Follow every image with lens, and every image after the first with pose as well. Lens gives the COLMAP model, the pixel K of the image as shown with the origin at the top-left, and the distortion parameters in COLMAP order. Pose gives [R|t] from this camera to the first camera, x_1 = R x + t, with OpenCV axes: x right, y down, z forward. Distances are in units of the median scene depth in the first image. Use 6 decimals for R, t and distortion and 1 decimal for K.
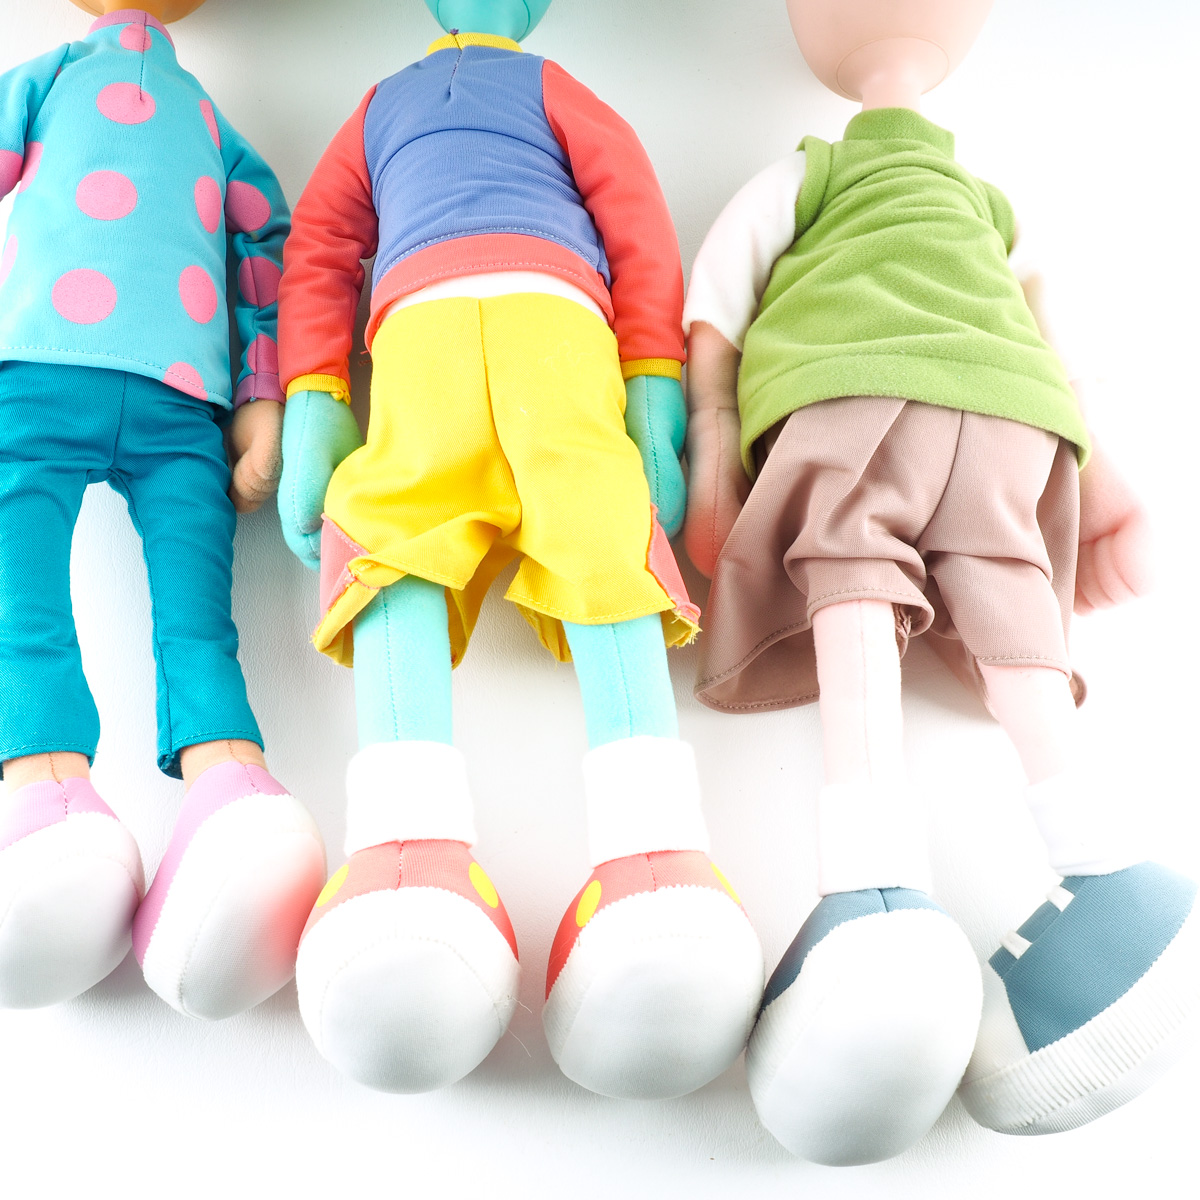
lens RADIAL K [[1400.6, 0, 601.7], [0, 1400.6, 600.0], [0, 0, 1]] dist [-0.027282, 0.000000]
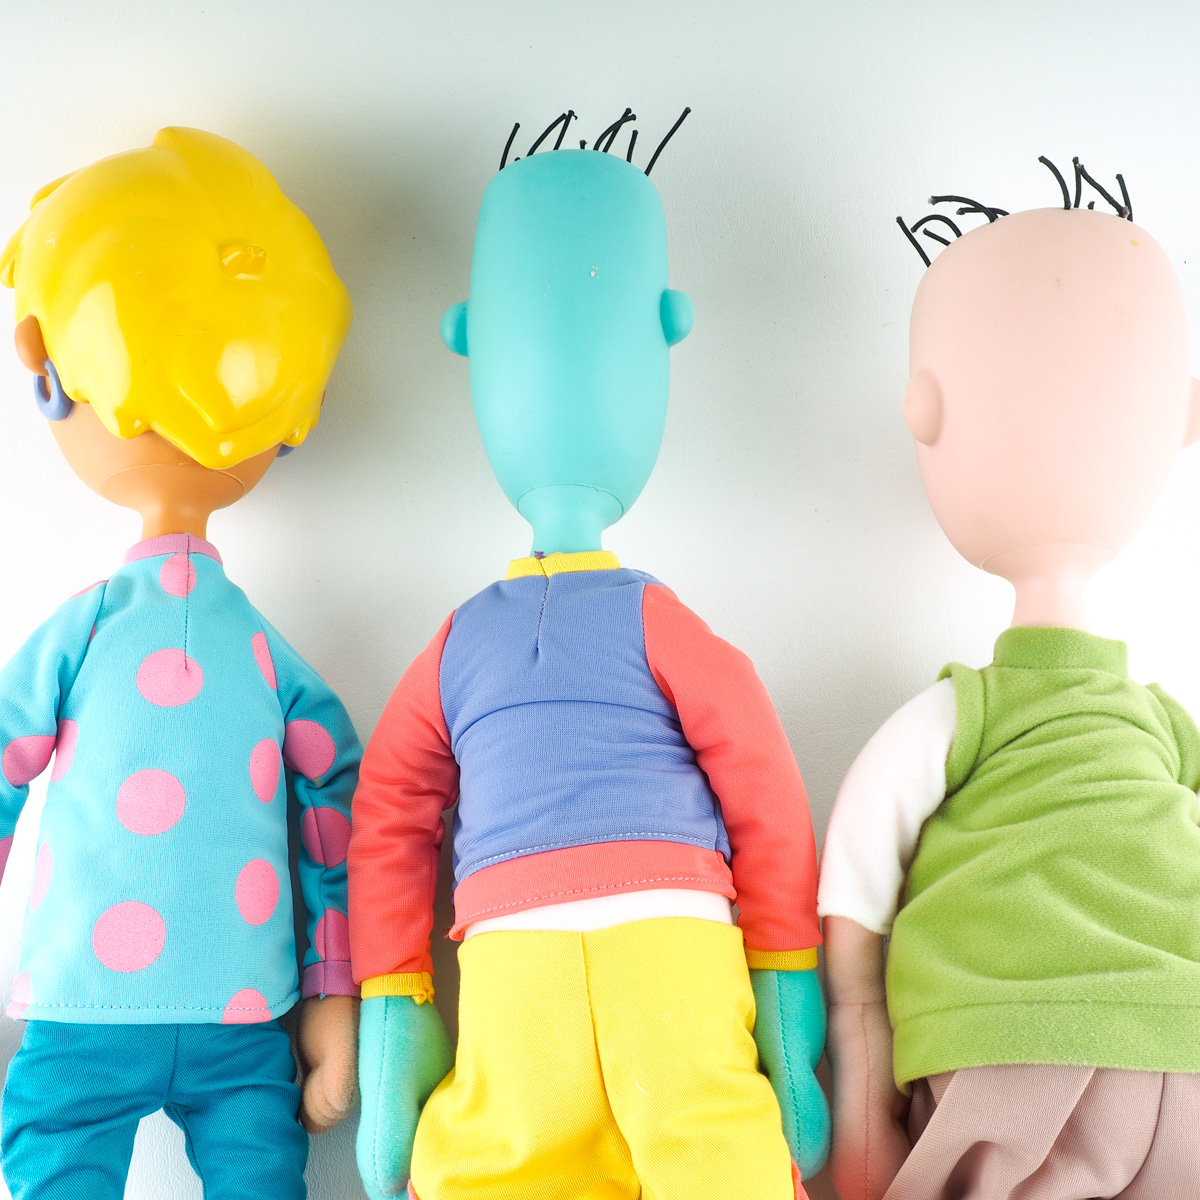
lens RADIAL K [[1513.0, 0, 598.5], [0, 1513.0, 600.1], [0, 0, 1]] dist [-0.018779, 0.000000]
pose [[0.997828, -0.035110, -0.055744, -0.017699], [0.032905, 0.998659, -0.039979, -0.354826], [0.057073, 0.038058, 0.997644, 0.064318]]
